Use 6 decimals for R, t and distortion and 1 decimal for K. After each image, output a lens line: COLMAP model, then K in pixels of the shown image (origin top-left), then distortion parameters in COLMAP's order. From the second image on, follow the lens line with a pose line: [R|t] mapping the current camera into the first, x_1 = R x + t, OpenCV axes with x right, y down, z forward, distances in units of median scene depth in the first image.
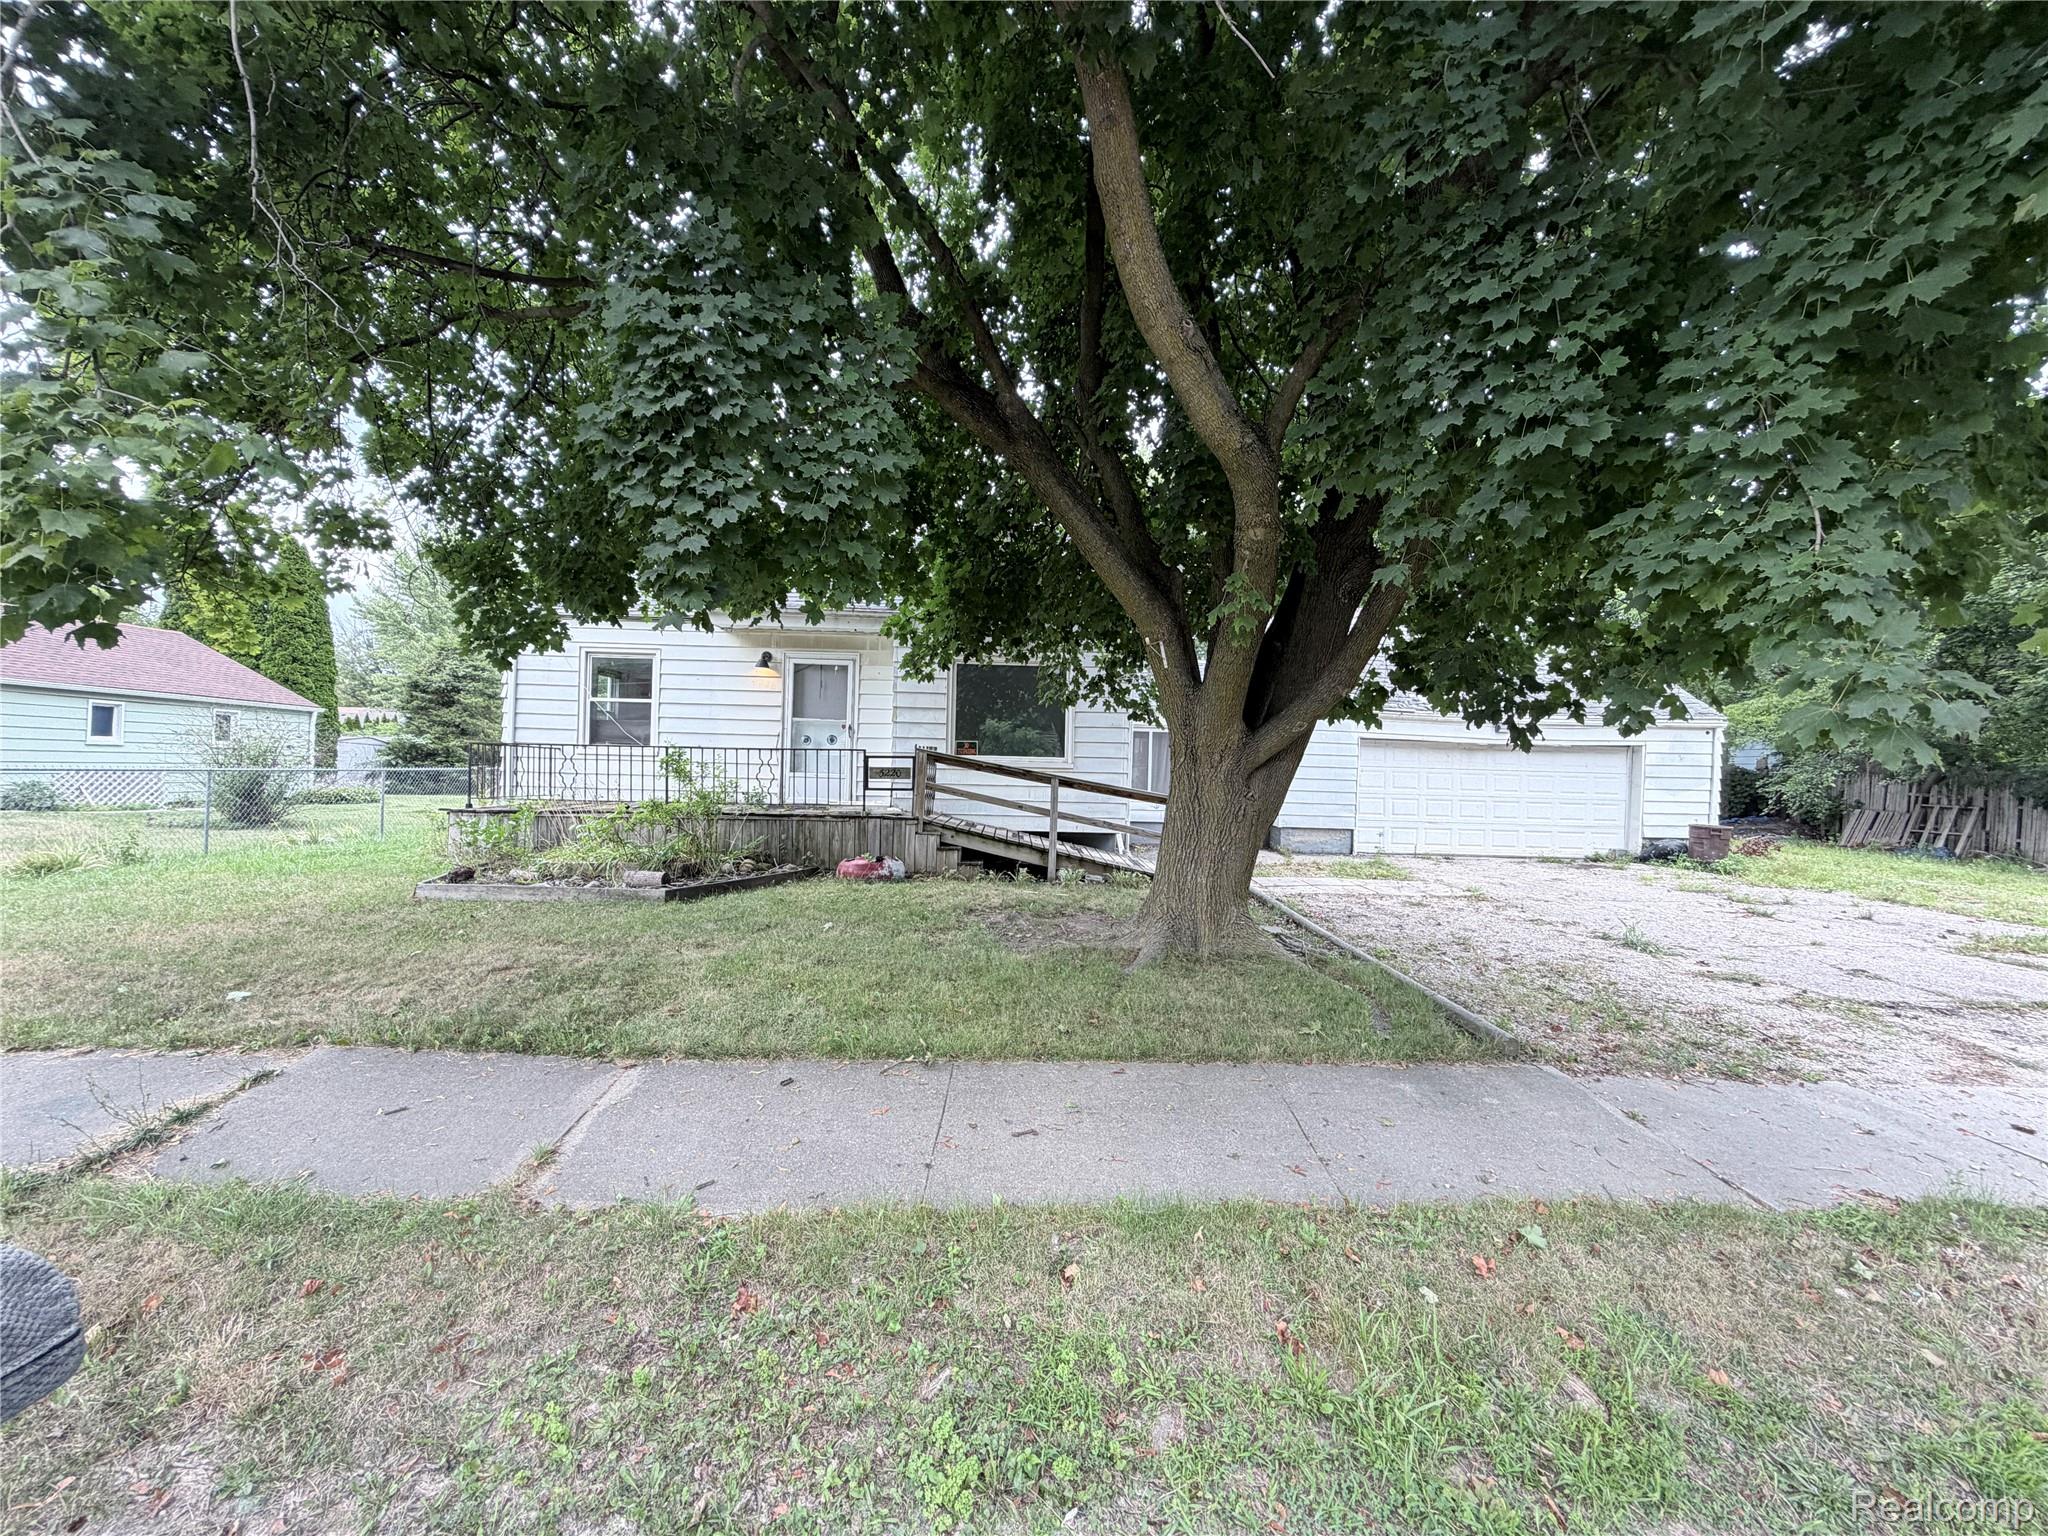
lens RADIAL K [[822.4, 0, 1018.5], [0, 822.4, 770.2], [0, 0, 1]] dist [0.001912, 0.000025]
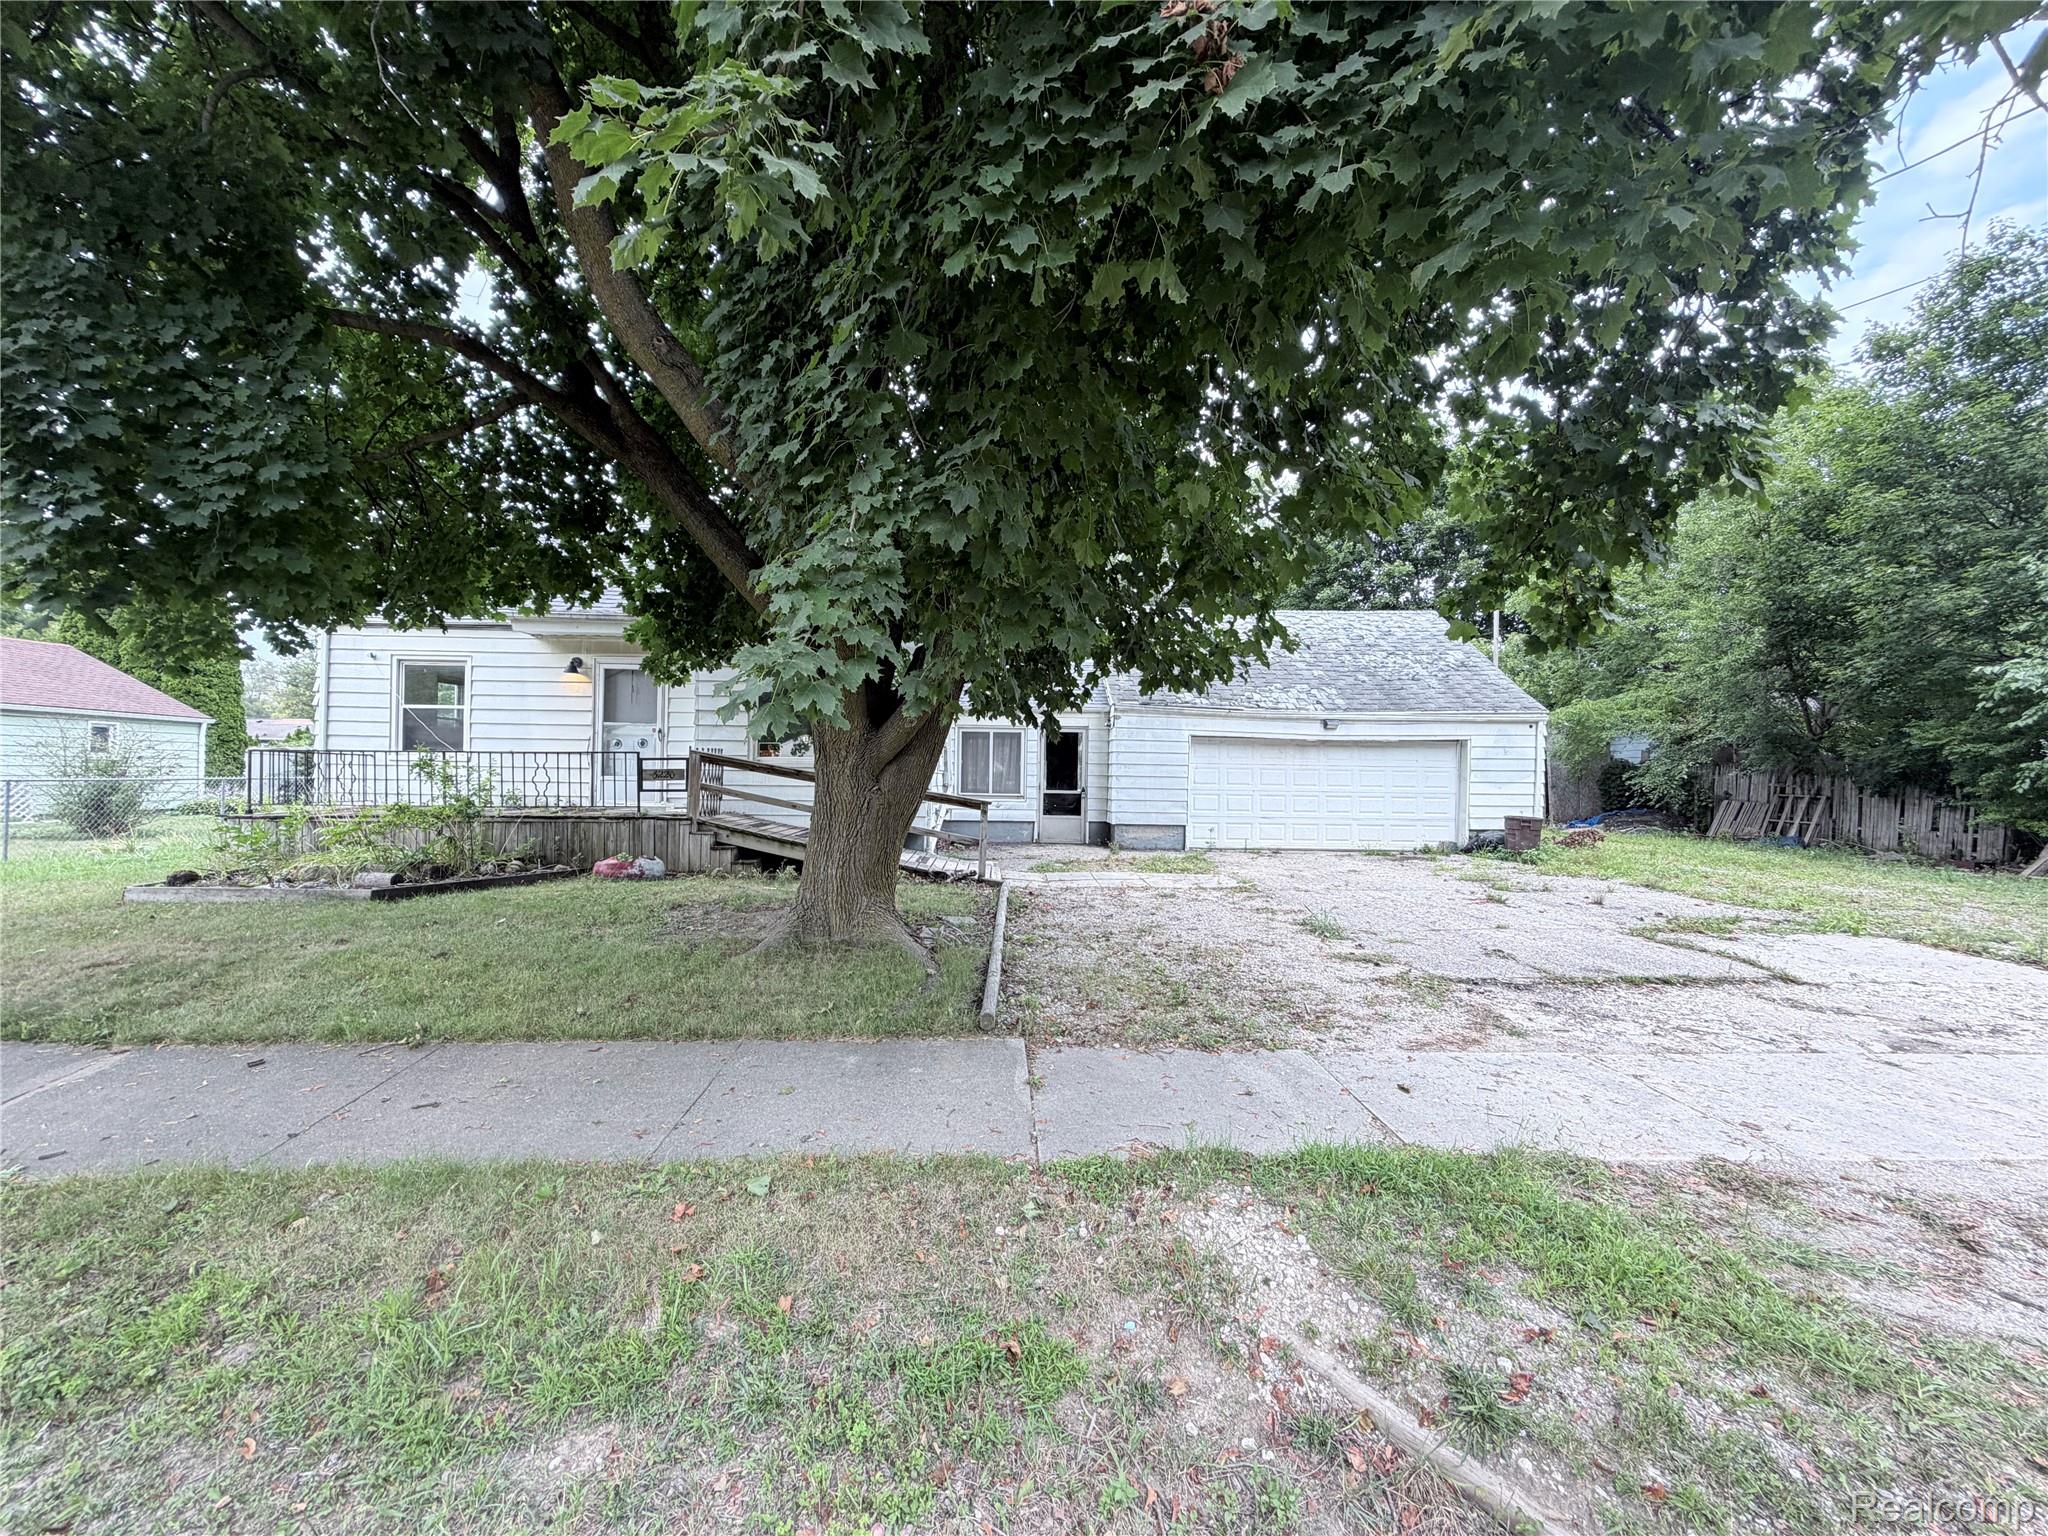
lens RADIAL K [[822.4, 0, 1018.5], [0, 822.4, 770.2], [0, 0, 1]] dist [0.001912, 0.000025]
pose [[0.999895, -0.012392, 0.007458, 0.276247], [0.012424, 0.999914, -0.004246, 0.007672], [-0.007405, 0.004338, 0.999963, -0.026132]]
